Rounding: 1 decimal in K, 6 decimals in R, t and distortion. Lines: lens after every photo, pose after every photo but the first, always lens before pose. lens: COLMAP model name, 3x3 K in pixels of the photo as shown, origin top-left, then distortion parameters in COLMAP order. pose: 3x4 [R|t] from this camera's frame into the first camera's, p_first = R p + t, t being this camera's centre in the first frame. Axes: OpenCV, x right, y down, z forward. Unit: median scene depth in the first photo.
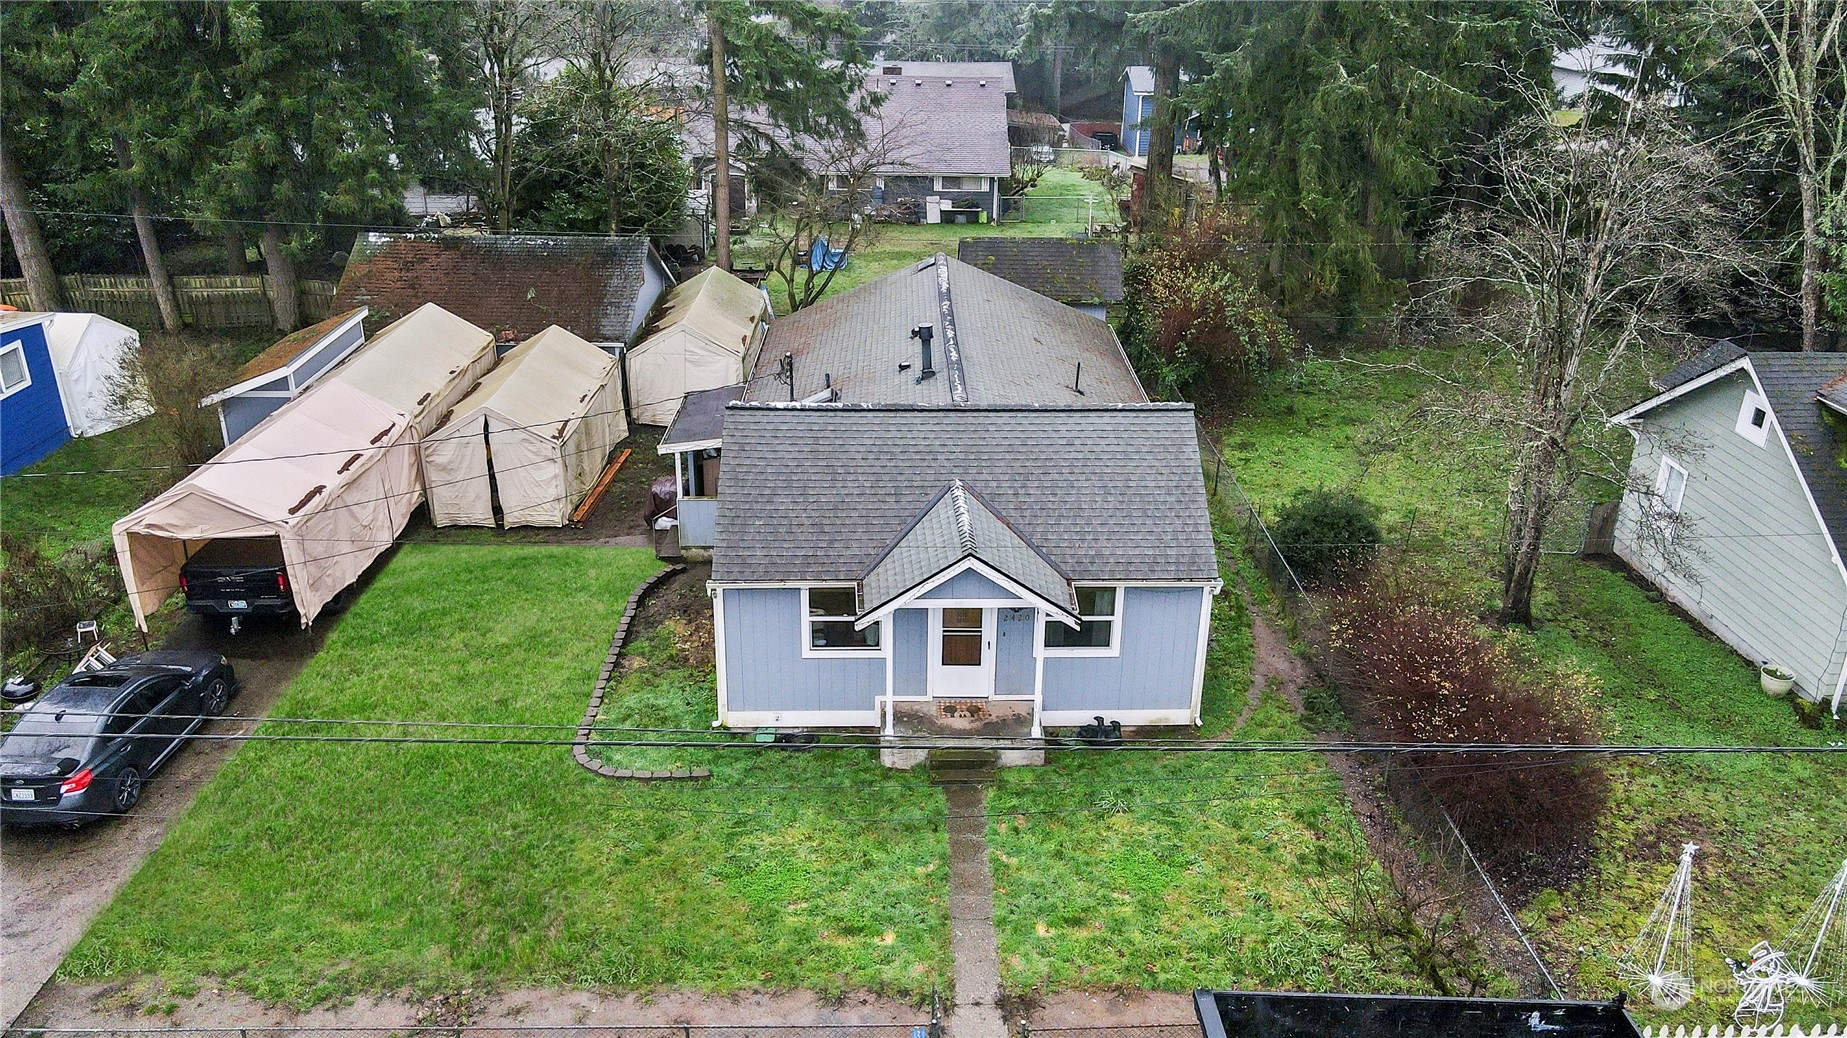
lens RADIAL K [[1364.5, 0, 923.5], [0, 1364.5, 519.0], [0, 0, 1]] dist [-0.014661, 0.043316]
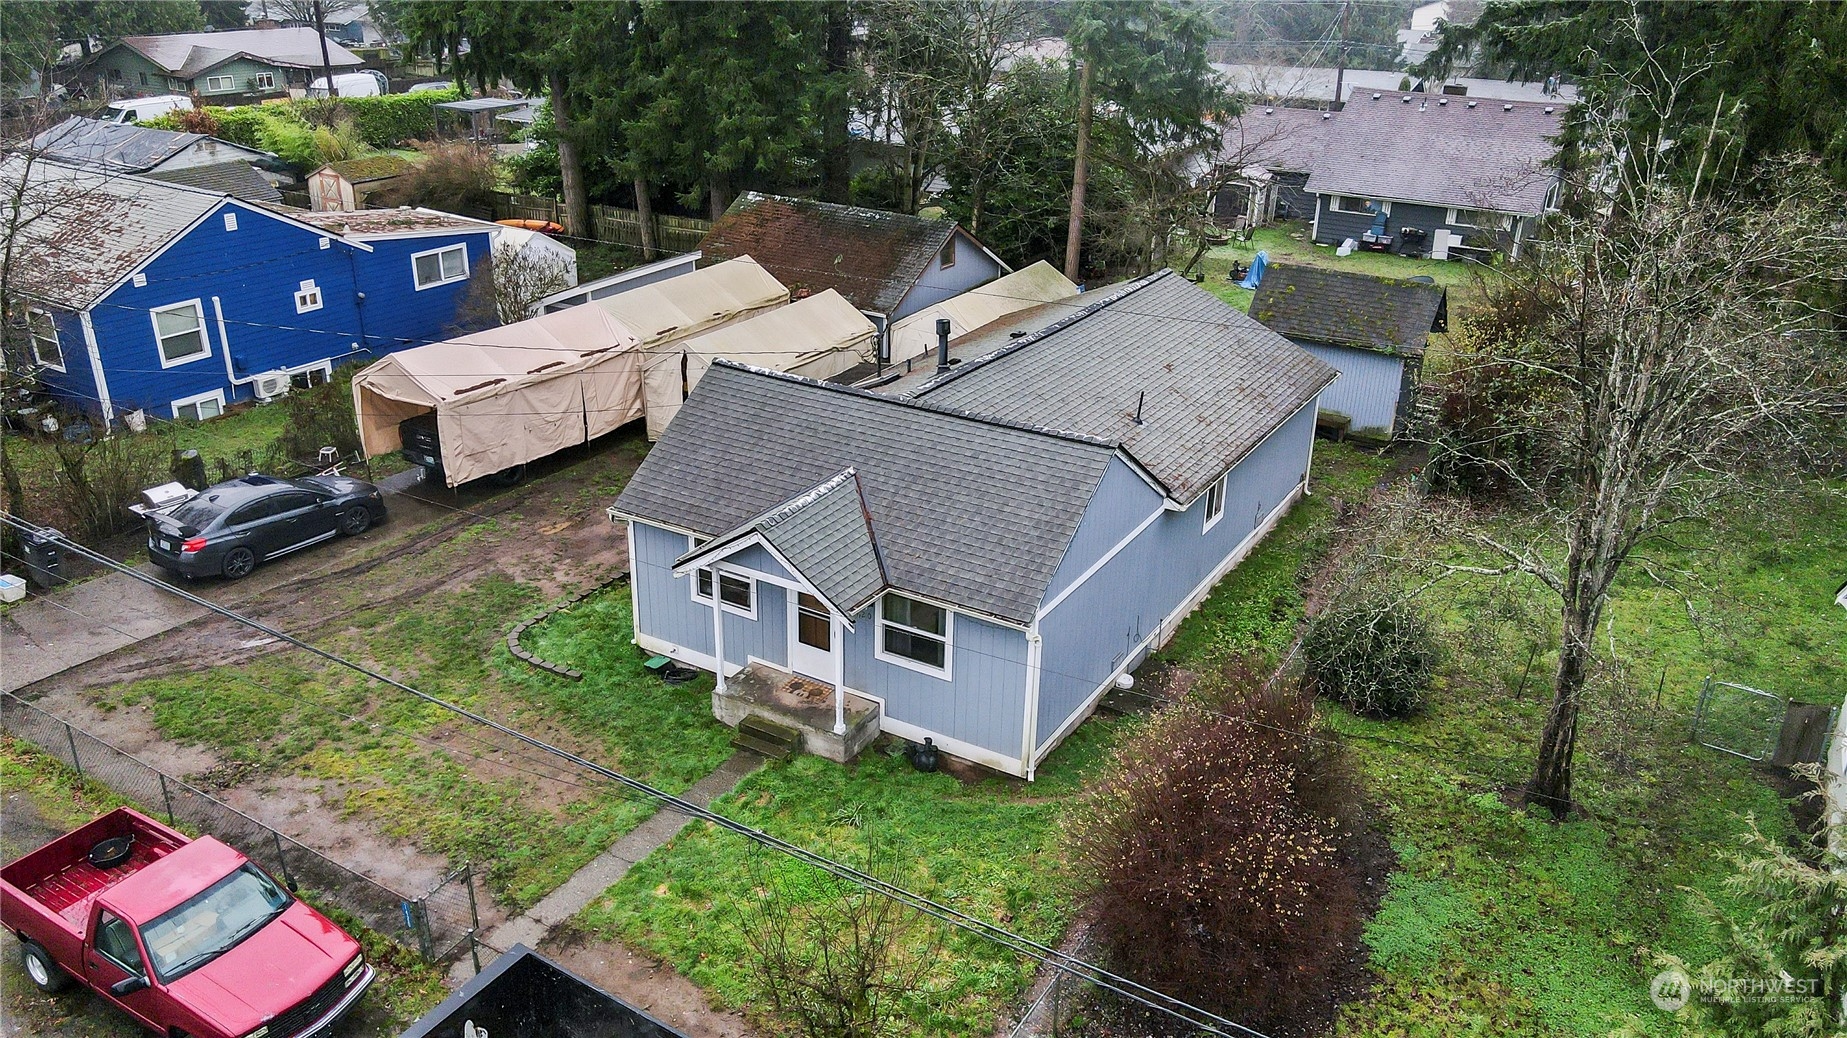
lens RADIAL K [[1364.5, 0, 923.5], [0, 1364.5, 519.0], [0, 0, 1]] dist [-0.014661, 0.043316]
pose [[0.845474, 0.217122, -0.487885, 0.526974], [-0.220480, 0.974036, 0.051394, -0.050972], [0.486377, 0.064116, 0.871394, 0.139236]]
